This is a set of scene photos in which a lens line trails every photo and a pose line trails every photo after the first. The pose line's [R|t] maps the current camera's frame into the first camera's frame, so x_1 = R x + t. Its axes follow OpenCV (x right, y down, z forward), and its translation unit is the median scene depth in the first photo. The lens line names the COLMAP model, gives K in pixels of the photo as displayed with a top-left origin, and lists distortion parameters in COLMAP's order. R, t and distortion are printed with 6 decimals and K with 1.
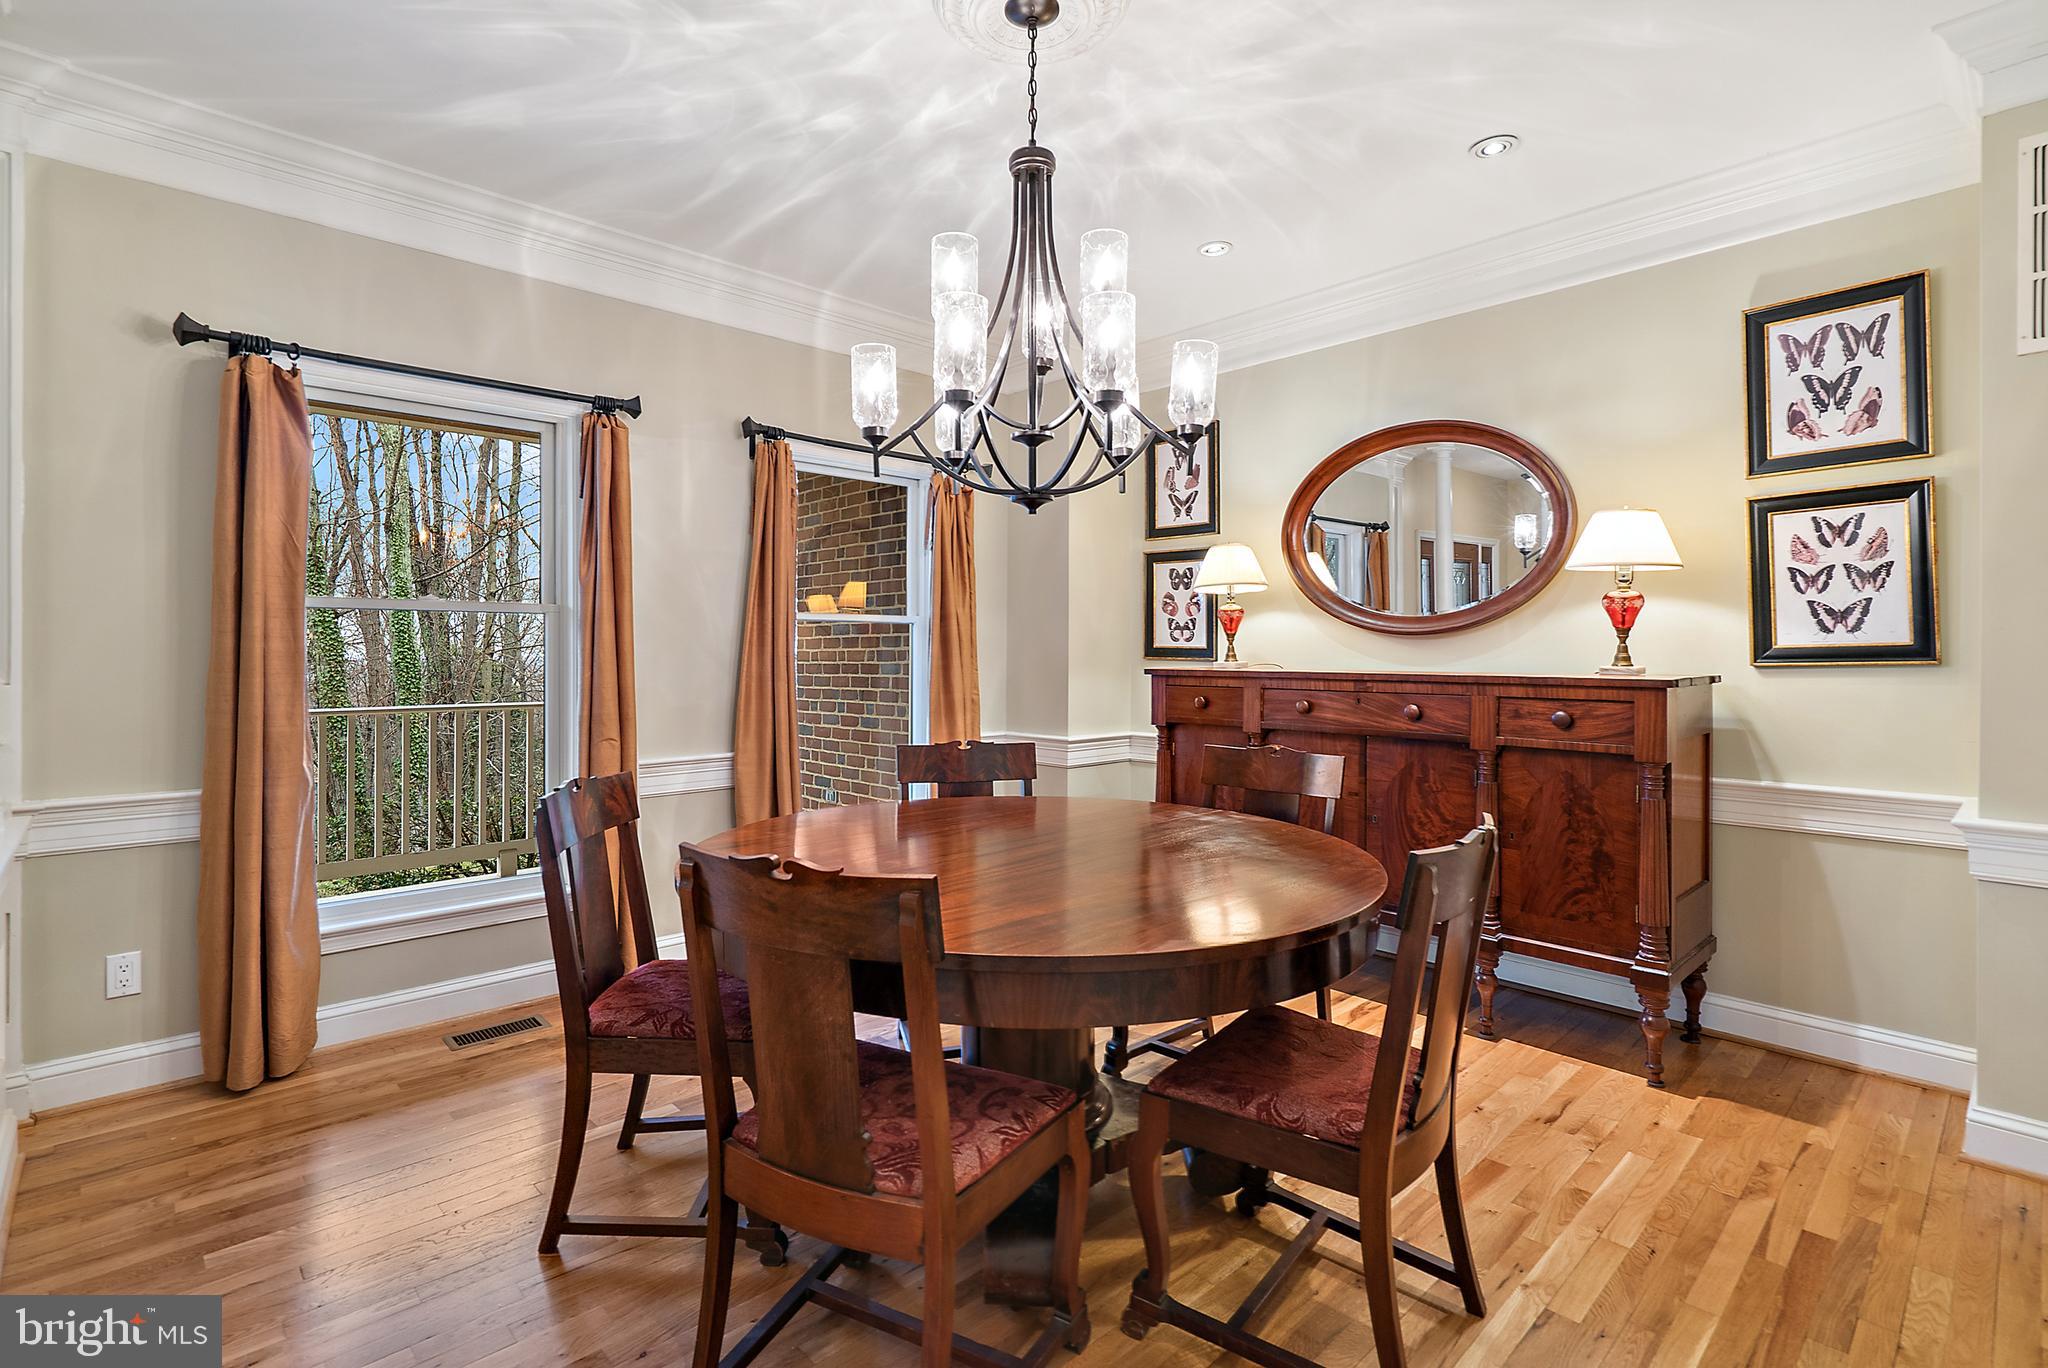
lens RADIAL K [[950.5, 0, 979.5], [0, 950.5, 653.7], [0, 0, 1]] dist [-0.011314, 0.000439]
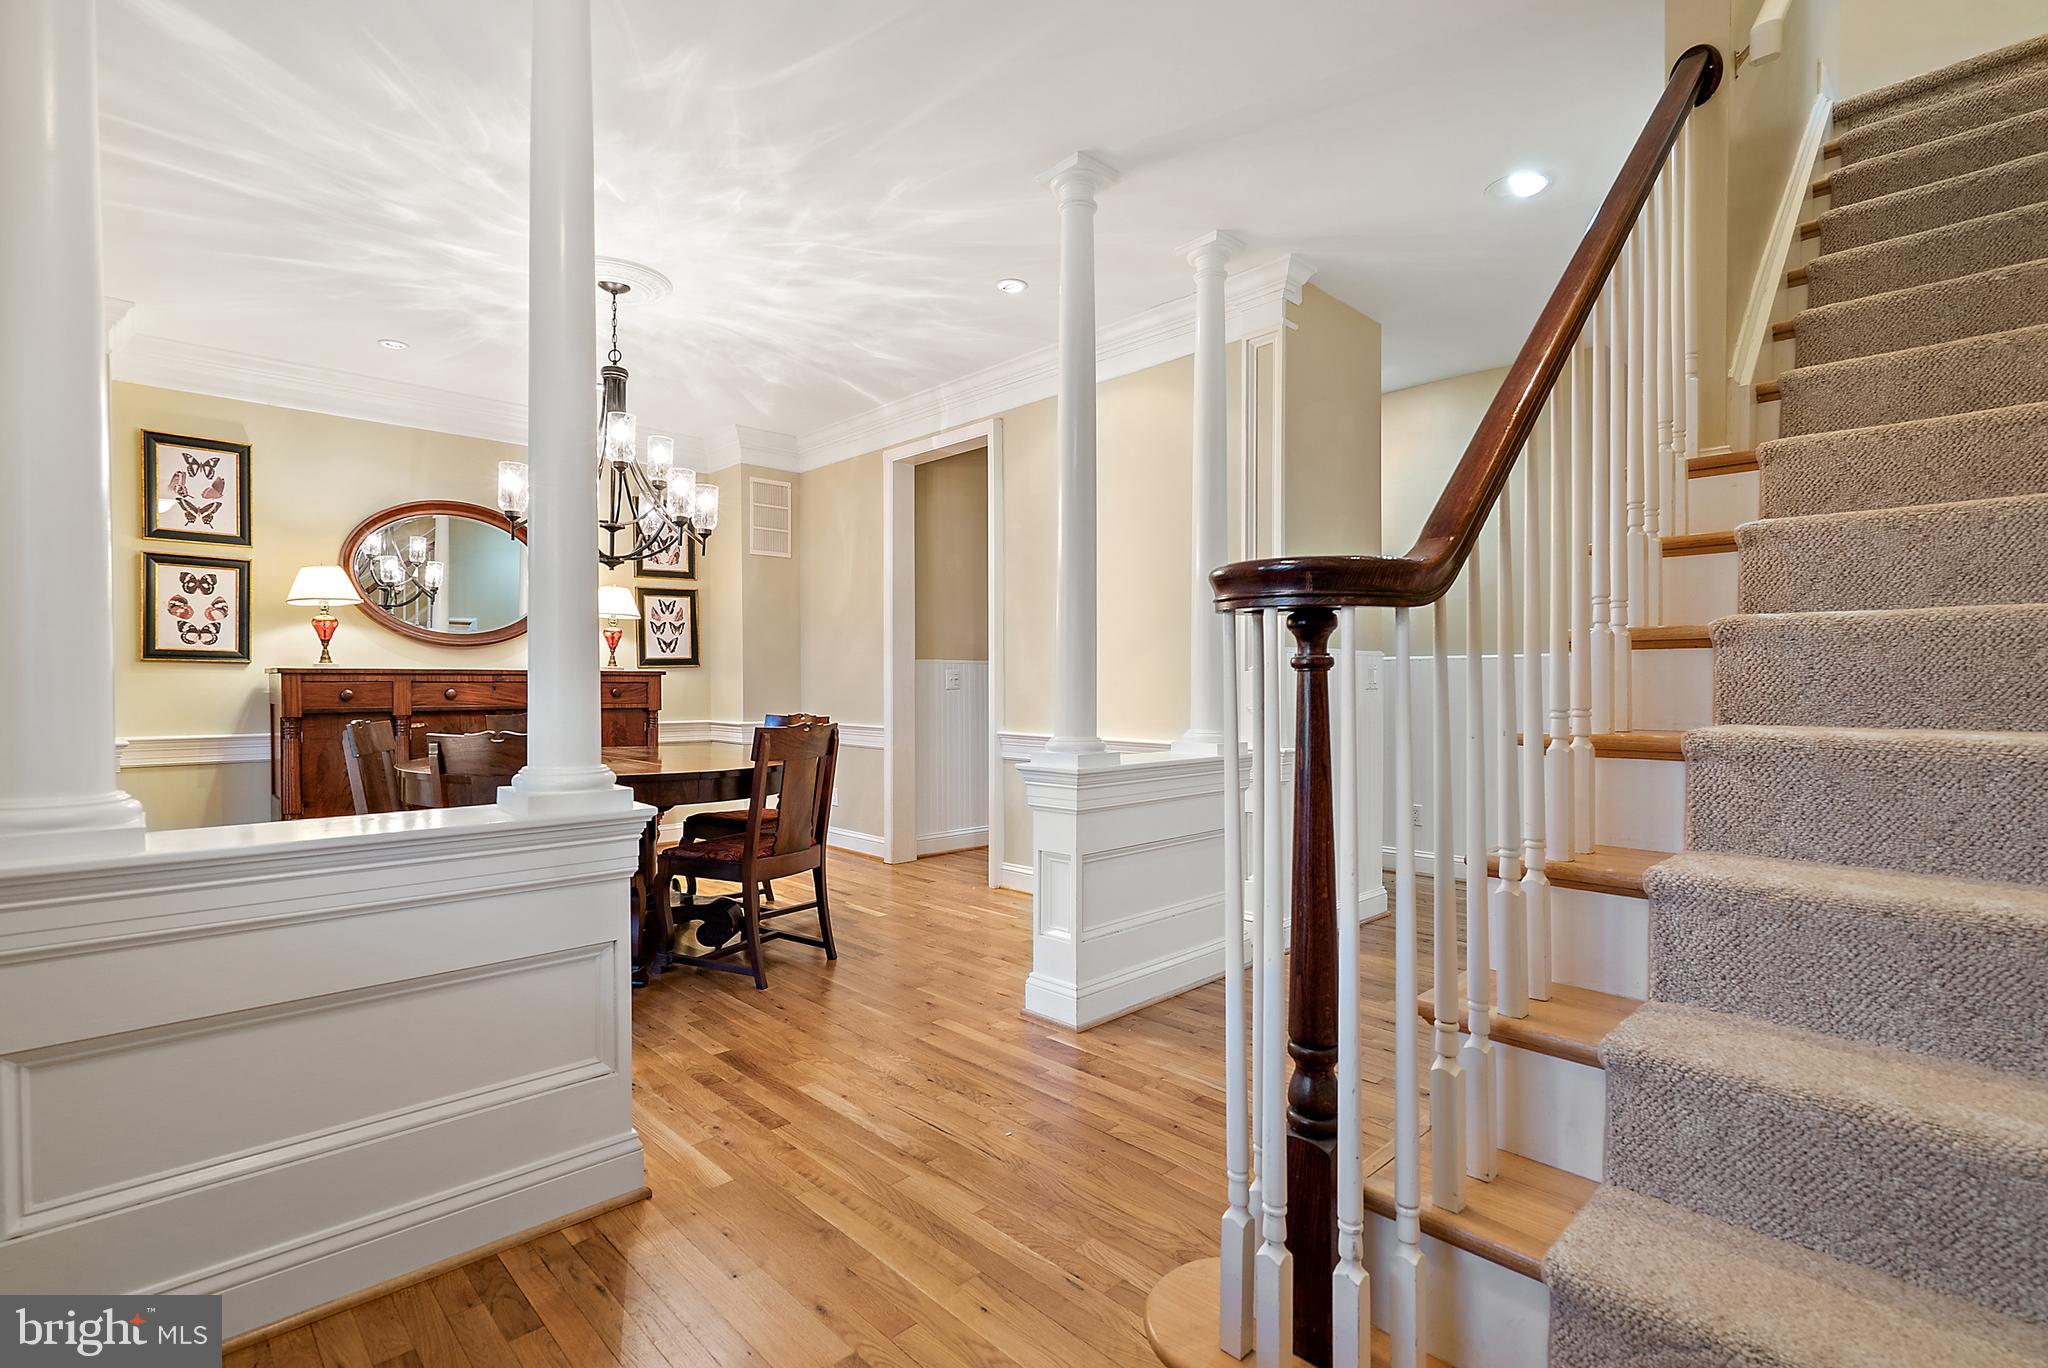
lens RADIAL K [[947.9, 0, 1000.9], [0, 947.9, 672.3], [0, 0, 1]] dist [0.000857, 0.000342]
pose [[-0.011306, 0.010033, 0.999886, -1.146570], [0.003199, 0.999945, -0.009998, 0.042373], [-0.999931, 0.003086, -0.011338, 0.194367]]
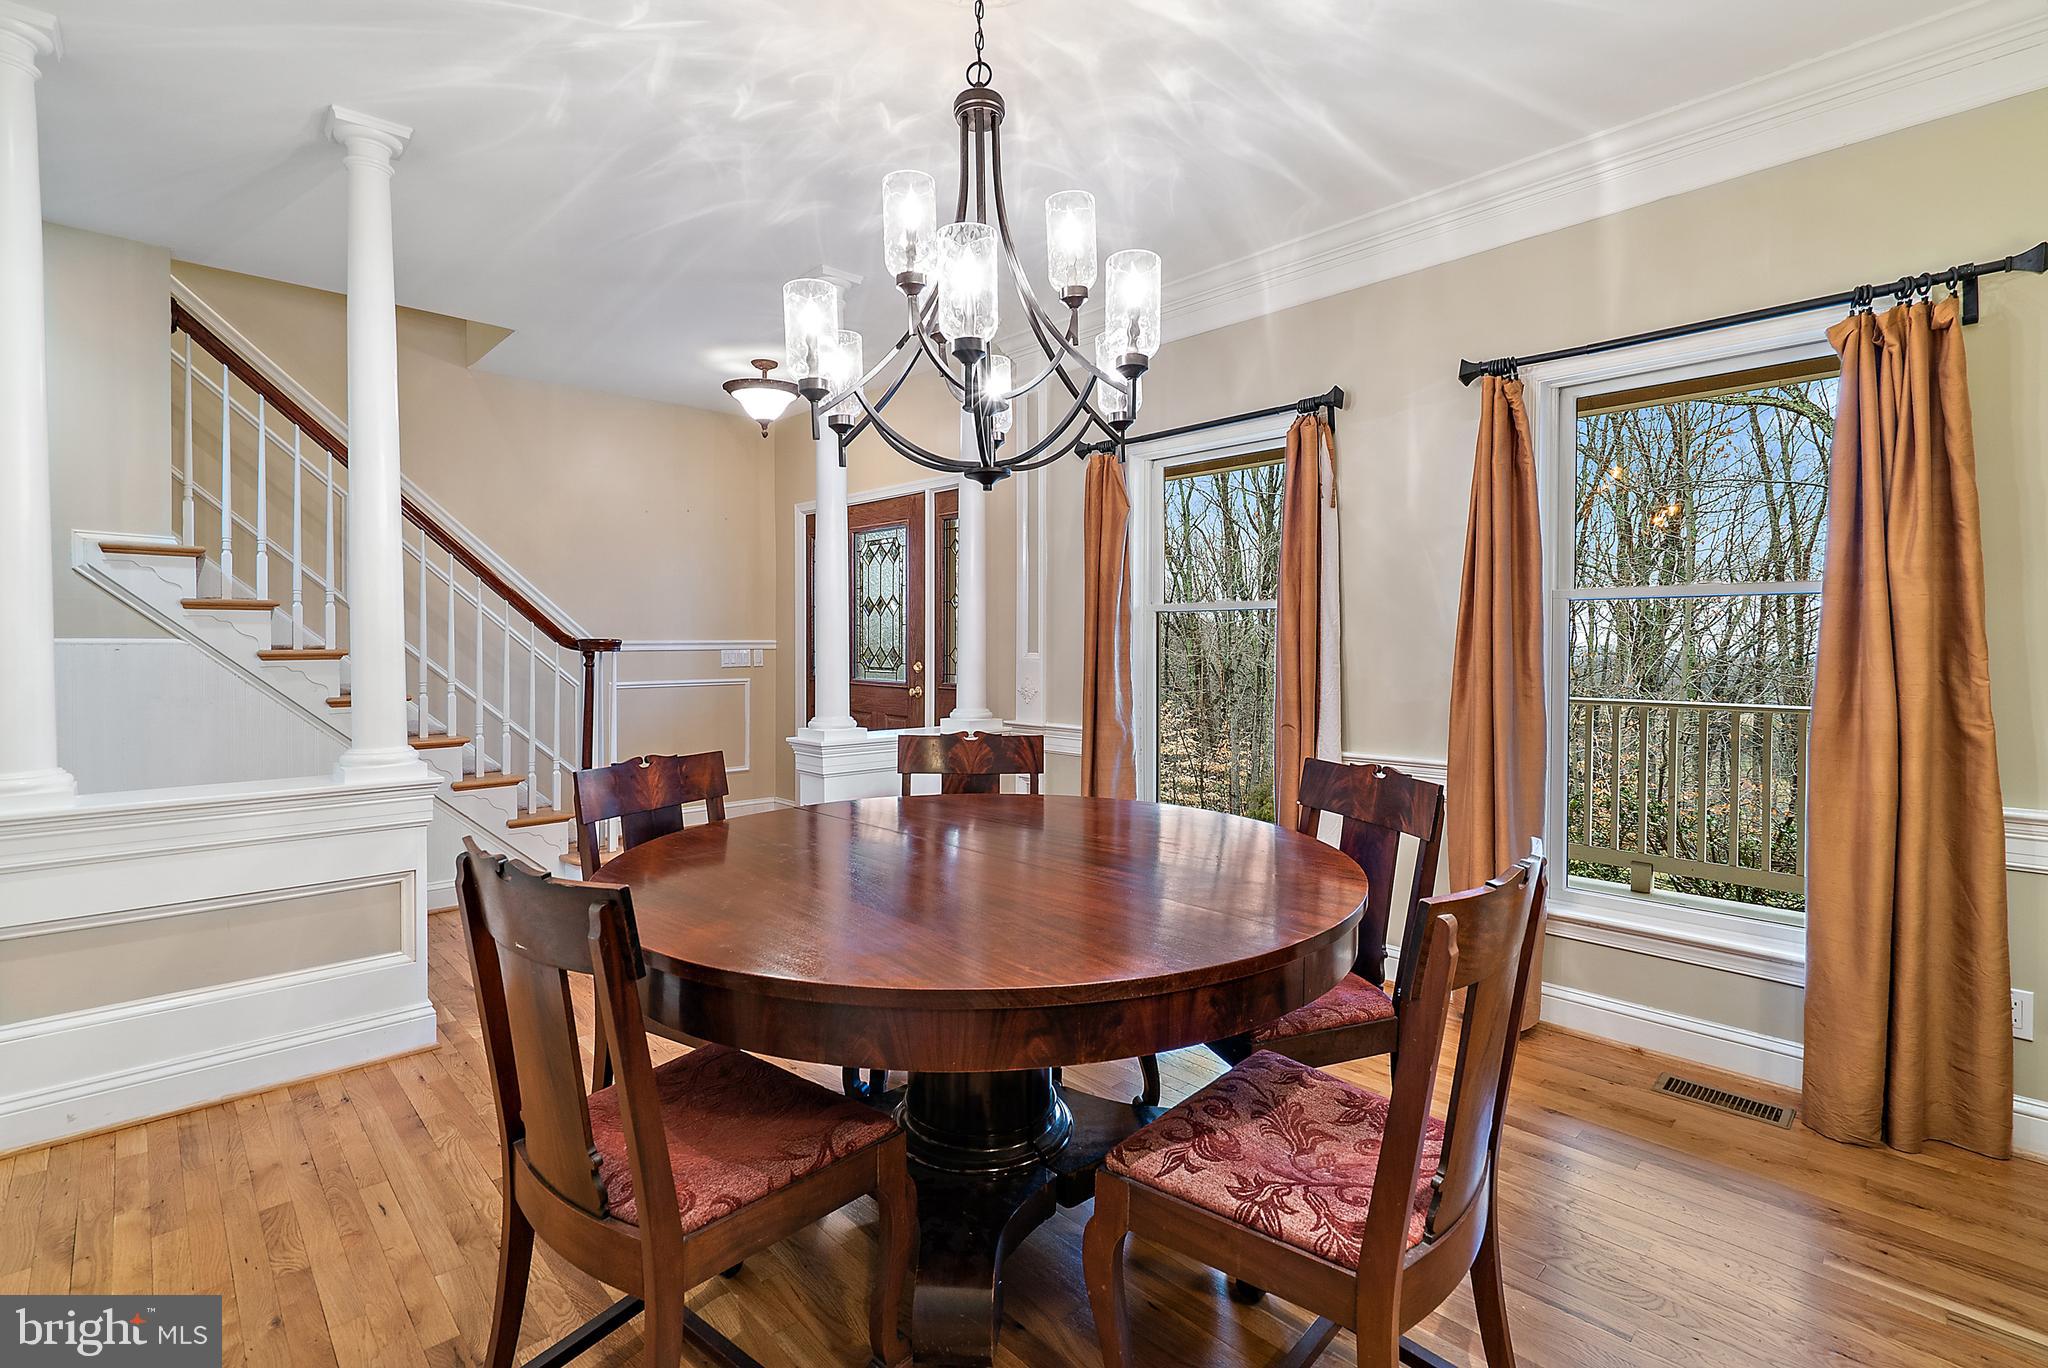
lens RADIAL K [[965.0, 0, 1020.8], [0, 965.0, 652.0], [0, 0, 1]] dist [0.031894, 0.000116]
pose [[0.019063, 0.004608, -0.999808, 0.679227], [-0.008863, 0.999951, 0.004439, 0.004660], [0.999779, 0.008776, 0.019103, 0.682462]]
